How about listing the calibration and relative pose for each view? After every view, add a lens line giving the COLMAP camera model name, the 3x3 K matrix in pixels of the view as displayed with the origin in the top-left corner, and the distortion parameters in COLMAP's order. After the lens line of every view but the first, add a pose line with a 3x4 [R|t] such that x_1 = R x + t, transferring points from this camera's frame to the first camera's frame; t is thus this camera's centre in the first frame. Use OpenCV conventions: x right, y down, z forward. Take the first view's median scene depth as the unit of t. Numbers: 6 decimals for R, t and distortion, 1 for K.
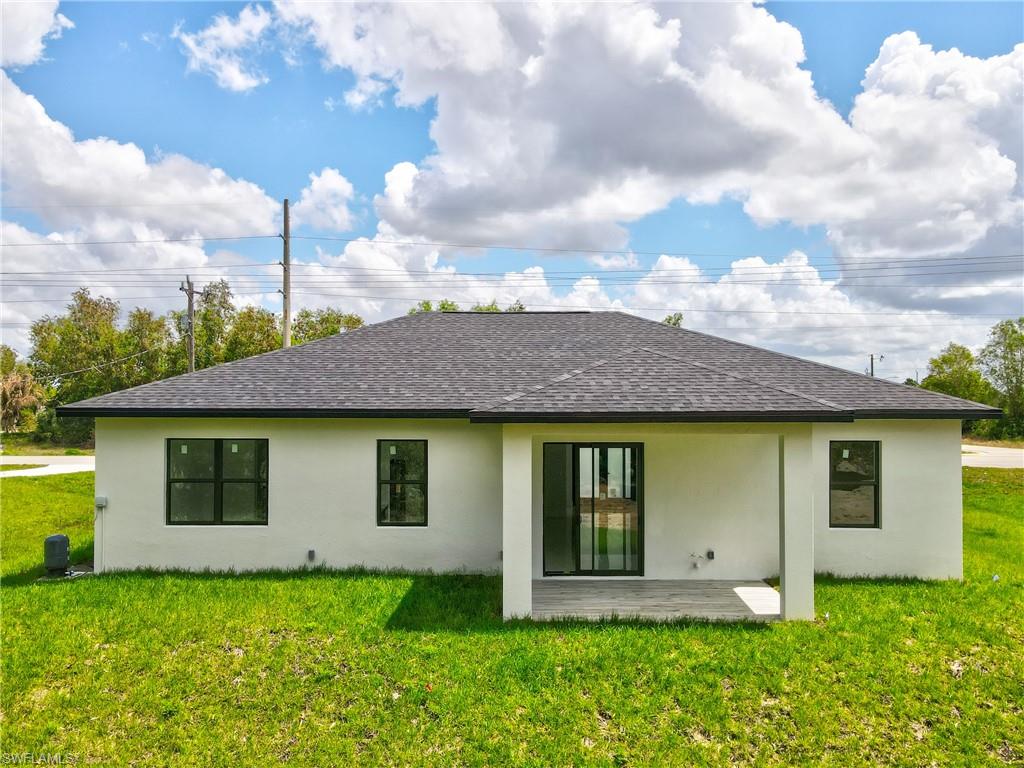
lens RADIAL K [[752.9, 0, 502.0], [0, 752.9, 388.1], [0, 0, 1]] dist [0.012054, 0.002692]
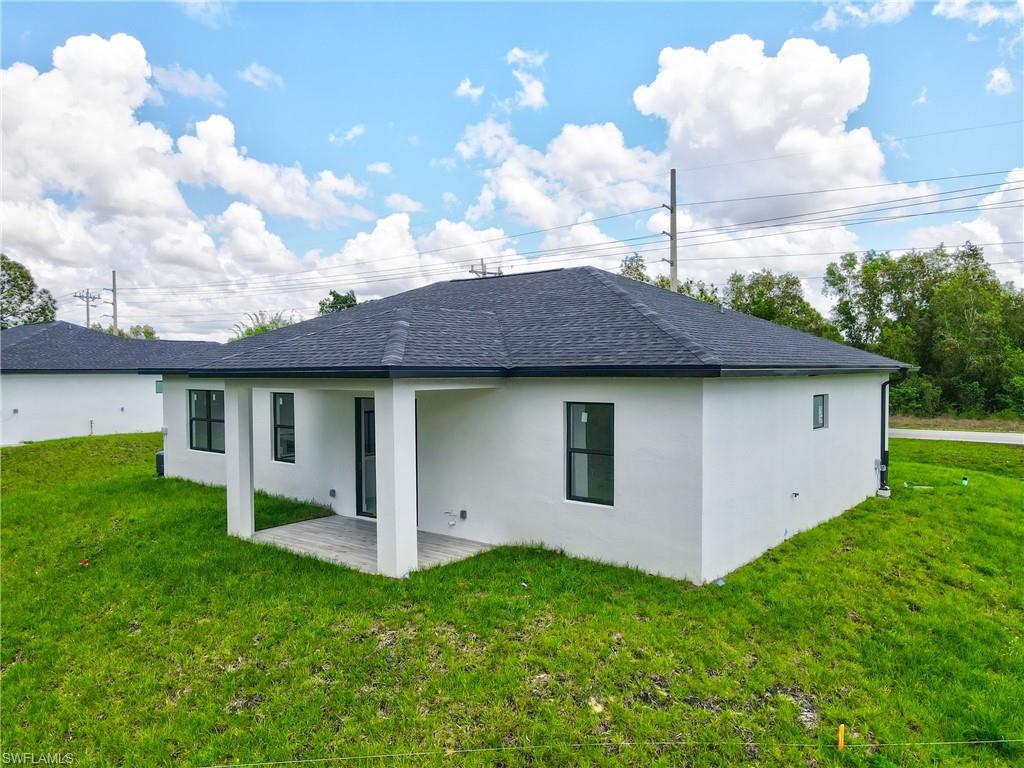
lens RADIAL K [[752.9, 0, 502.0], [0, 752.9, 388.1], [0, 0, 1]] dist [0.012054, 0.002692]
pose [[0.767377, 0.012135, -0.641081, 0.852295], [0.015810, 0.999159, 0.037837, 0.018465], [0.641001, -0.039171, 0.766540, 0.258190]]
